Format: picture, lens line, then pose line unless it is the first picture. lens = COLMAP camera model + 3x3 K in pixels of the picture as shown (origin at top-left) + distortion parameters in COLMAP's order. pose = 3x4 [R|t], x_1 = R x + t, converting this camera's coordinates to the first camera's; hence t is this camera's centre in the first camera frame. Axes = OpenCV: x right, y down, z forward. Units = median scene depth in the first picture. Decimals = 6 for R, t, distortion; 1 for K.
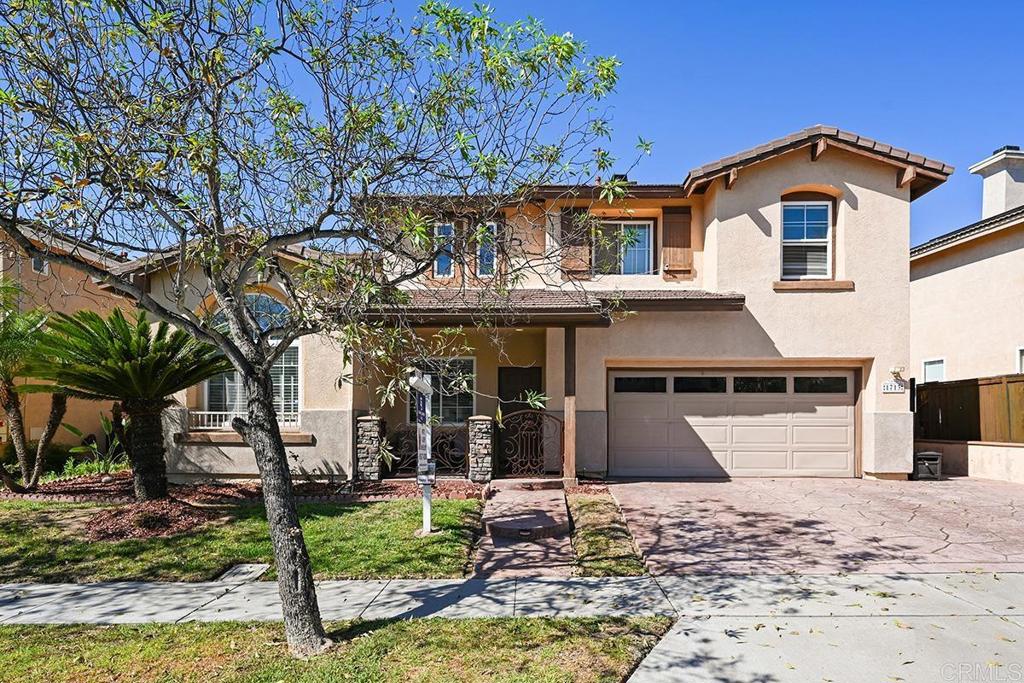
lens RADIAL K [[591.0, 0, 538.7], [0, 591.0, 419.1], [0, 0, 1]] dist [0.001294, -0.001164]
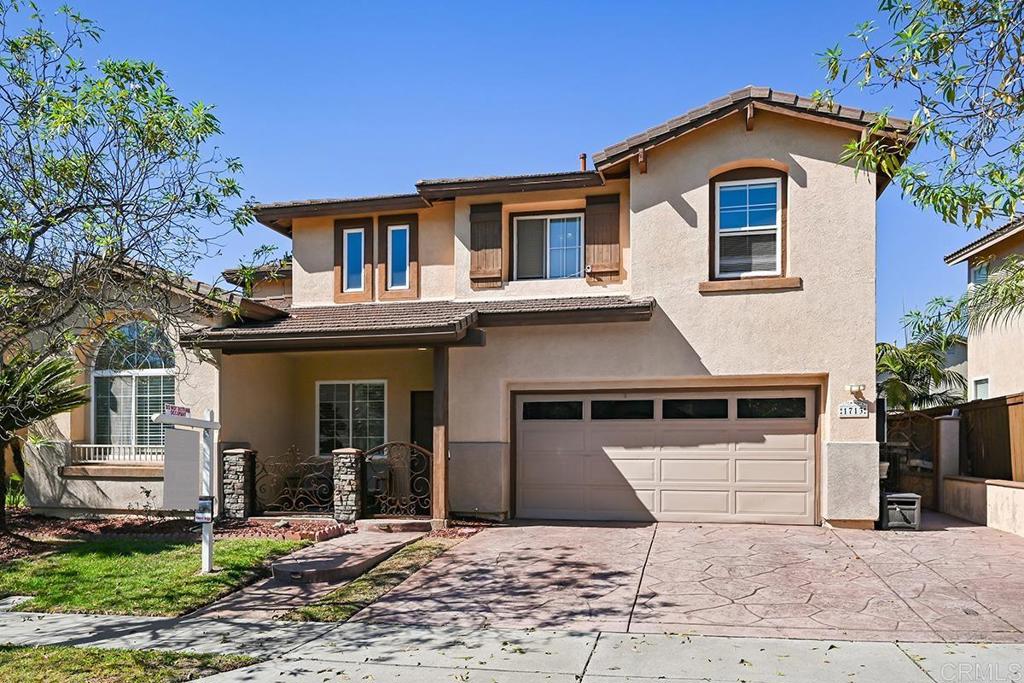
lens RADIAL K [[745.3, 0, 510.3], [0, 745.3, 448.1], [0, 0, 1]] dist [-0.002129, -0.002124]
pose [[0.980053, -0.002202, -0.198724, 0.353348], [0.002878, 0.999991, 0.003116, -0.008655], [0.198715, -0.003626, 0.980051, -0.059922]]
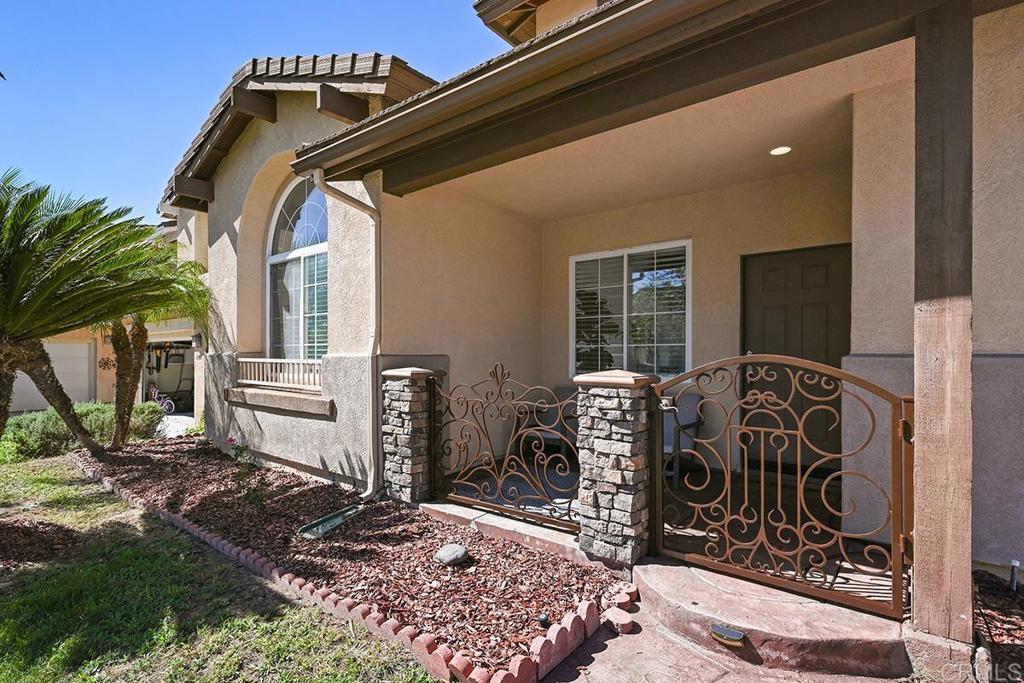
lens RADIAL K [[523.1, 0, 494.8], [0, 523.1, 356.5], [0, 0, 1]] dist [-0.007279, -0.000548]
pose [[0.787657, -0.002105, -0.616110, 0.037285], [0.005097, 0.999982, 0.003099, -0.015038], [0.616093, -0.005581, 0.787654, 0.677668]]
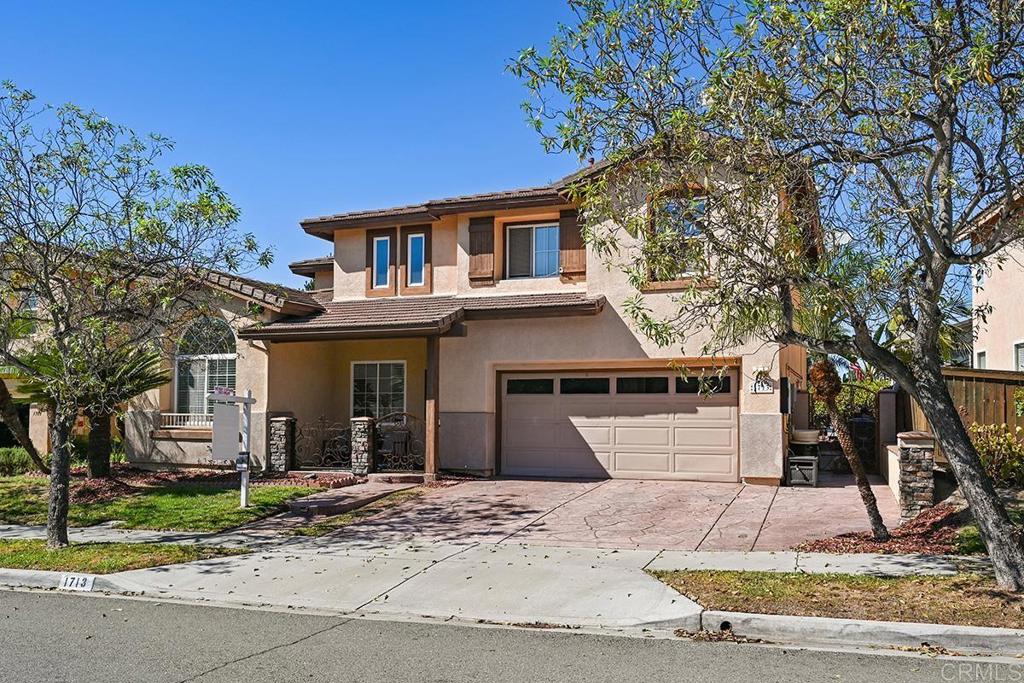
lens RADIAL K [[768.5, 0, 512.2], [0, 768.5, 386.0], [0, 0, 1]] dist [0.001345, -0.000562]
pose [[0.949375, -0.011410, -0.313938, 0.613262], [0.000706, 0.999415, -0.034188, -0.014155], [0.314145, 0.032235, 0.948828, -0.305151]]
